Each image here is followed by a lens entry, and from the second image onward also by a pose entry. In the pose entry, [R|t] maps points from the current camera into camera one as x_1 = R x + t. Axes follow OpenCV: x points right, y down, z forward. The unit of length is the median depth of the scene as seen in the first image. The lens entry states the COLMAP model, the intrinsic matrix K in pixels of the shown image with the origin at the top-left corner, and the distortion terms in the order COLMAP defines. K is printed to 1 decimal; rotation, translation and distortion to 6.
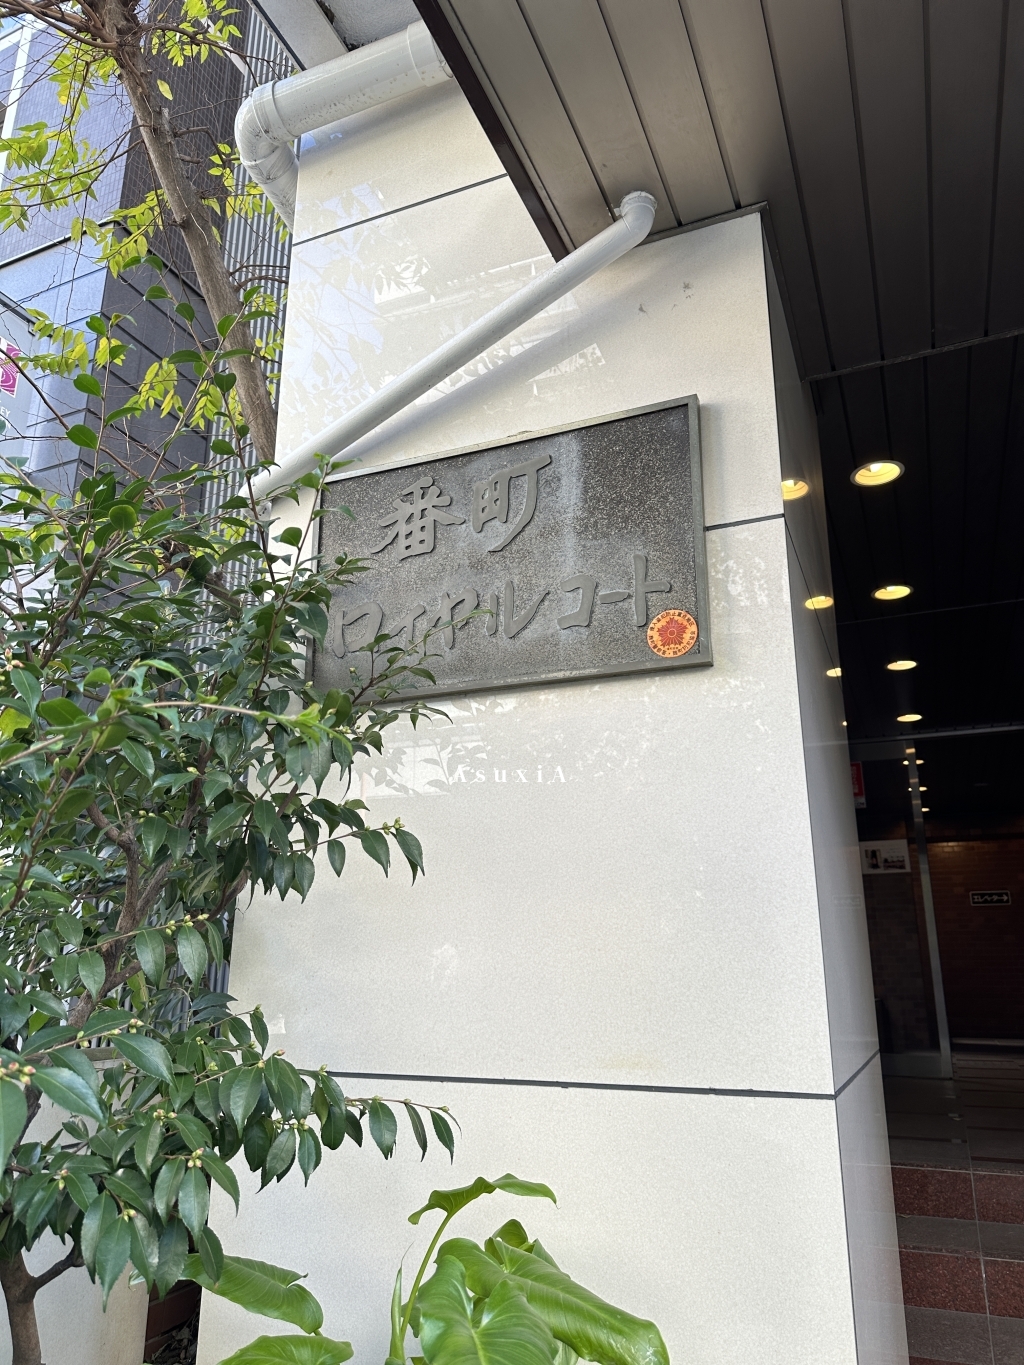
lens RADIAL K [[991.9, 0, 512.0], [0, 991.9, 682.5], [0, 0, 1]] dist [0.005780, 0.000833]
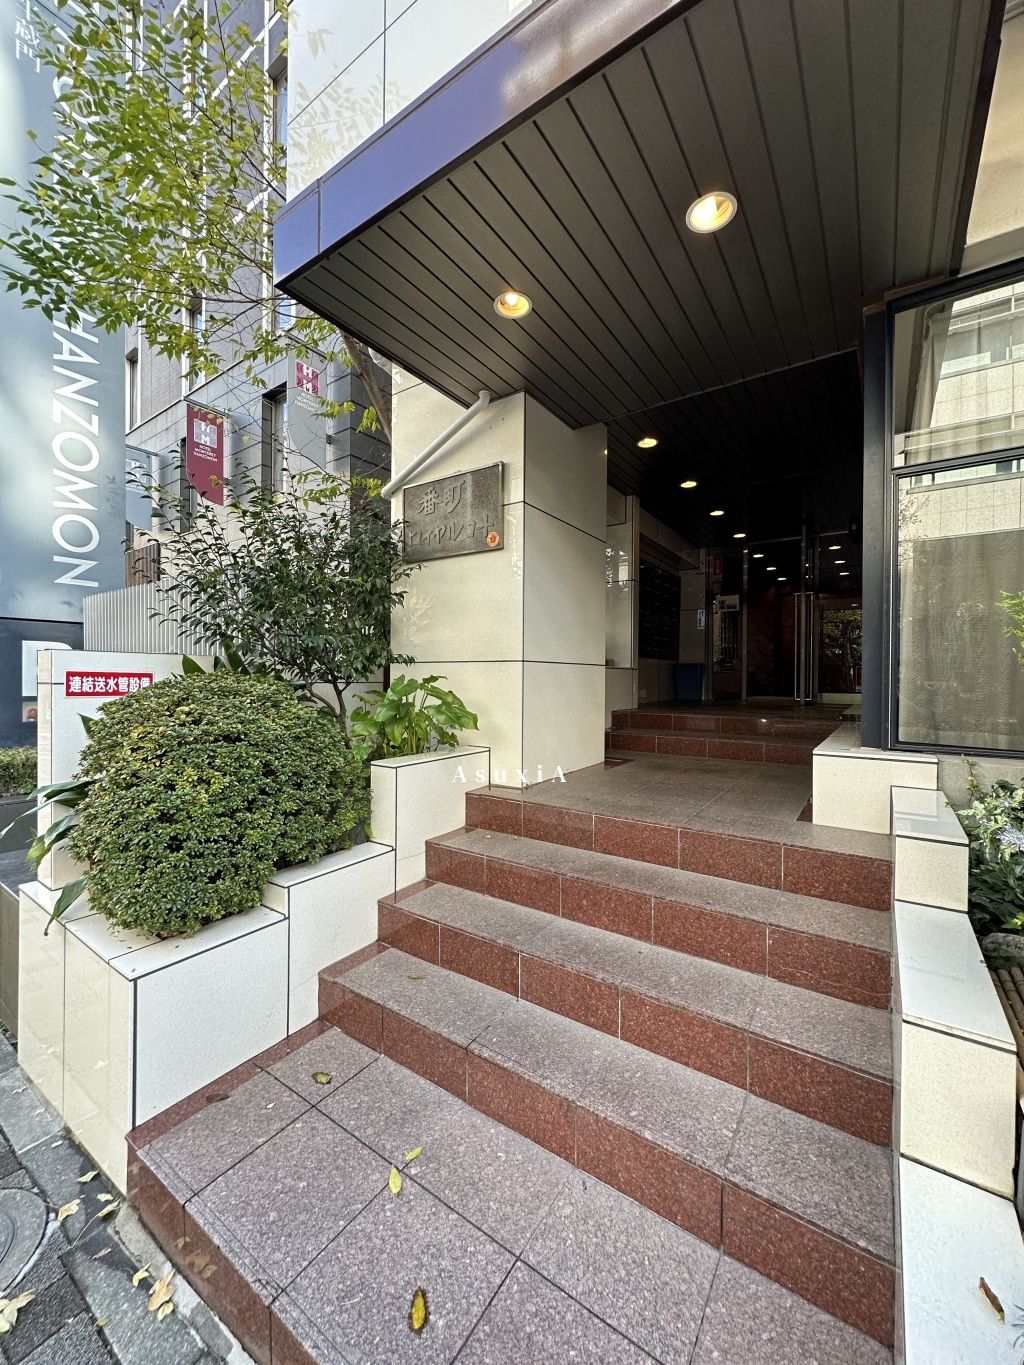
lens RADIAL K [[546.5, 0, 512.0], [0, 546.5, 682.5], [0, 0, 1]] dist [-0.000218, -0.000014]
pose [[0.980156, 0.009086, -0.198022, 0.551613], [0.051576, 0.952855, 0.299011, -0.126750], [0.191403, -0.303291, 0.933477, -0.829025]]
